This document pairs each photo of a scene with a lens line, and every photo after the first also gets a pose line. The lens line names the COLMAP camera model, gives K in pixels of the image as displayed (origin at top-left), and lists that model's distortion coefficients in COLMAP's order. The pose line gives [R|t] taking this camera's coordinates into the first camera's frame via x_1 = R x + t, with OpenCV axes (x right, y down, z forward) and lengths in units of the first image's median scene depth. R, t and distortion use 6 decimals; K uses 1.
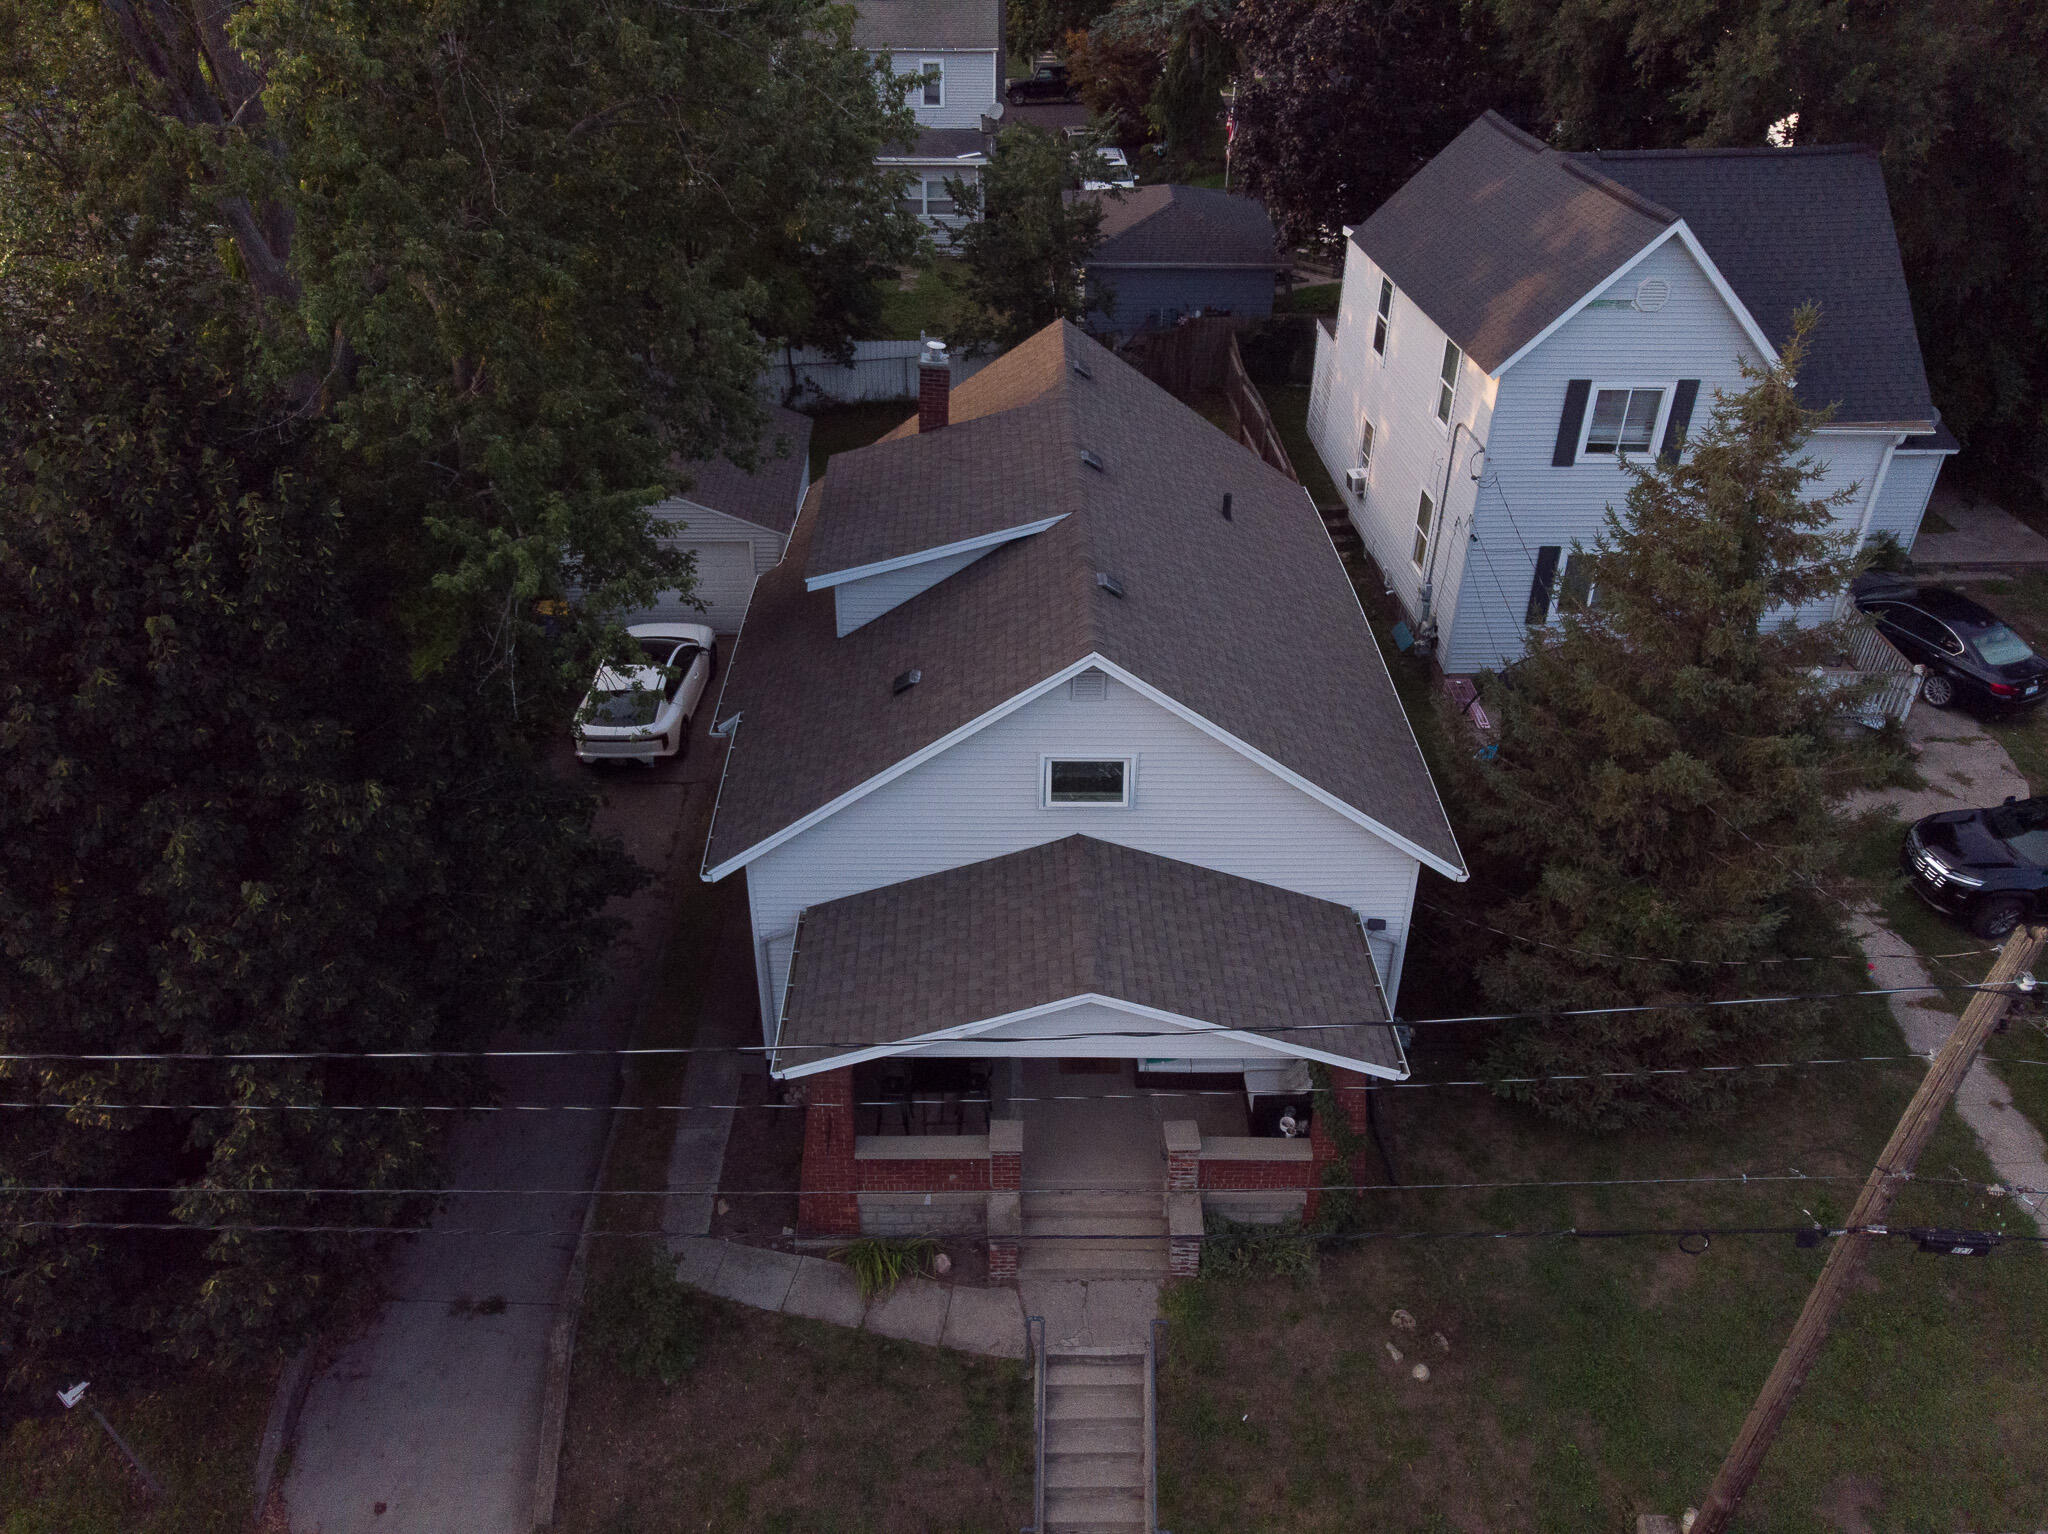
lens RADIAL K [[1527.8, 0, 1024.0], [0, 1527.8, 767.0], [0, 0, 1]] dist [-0.052361, 0.055666]
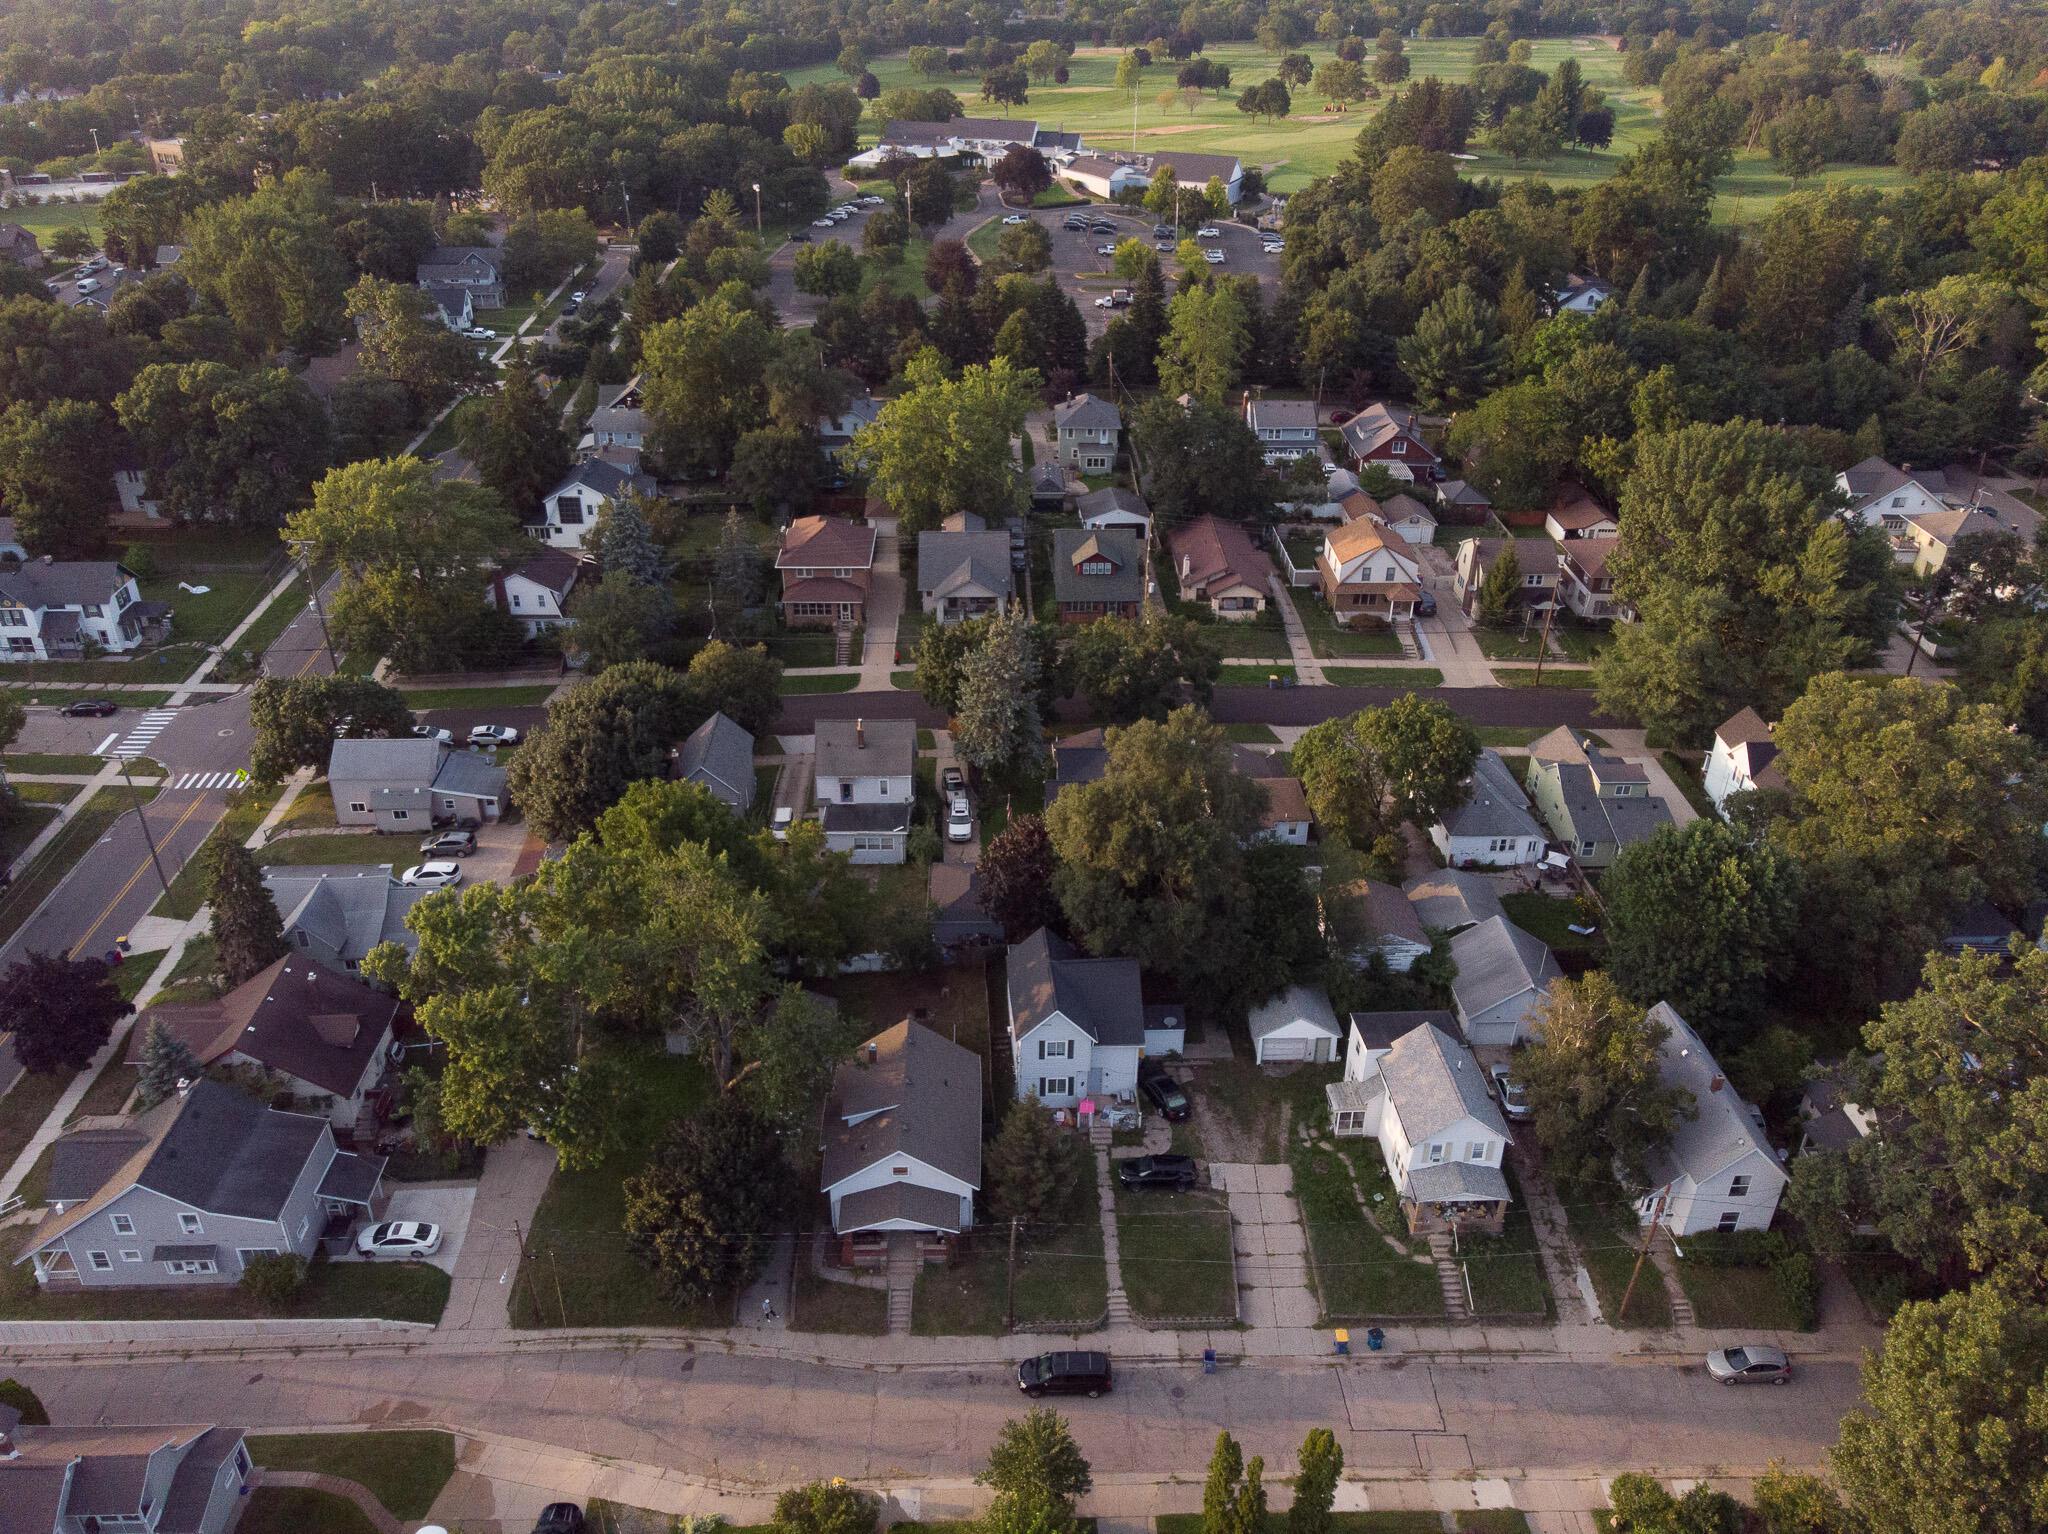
lens RADIAL K [[1527.8, 0, 1024.0], [0, 1527.8, 767.0], [0, 0, 1]] dist [-0.052361, 0.055666]
pose [[0.999916, -0.011985, -0.004910, 0.475994], [0.011826, 0.999442, -0.031240, -1.121682], [0.005282, 0.031179, 0.999500, -3.884377]]
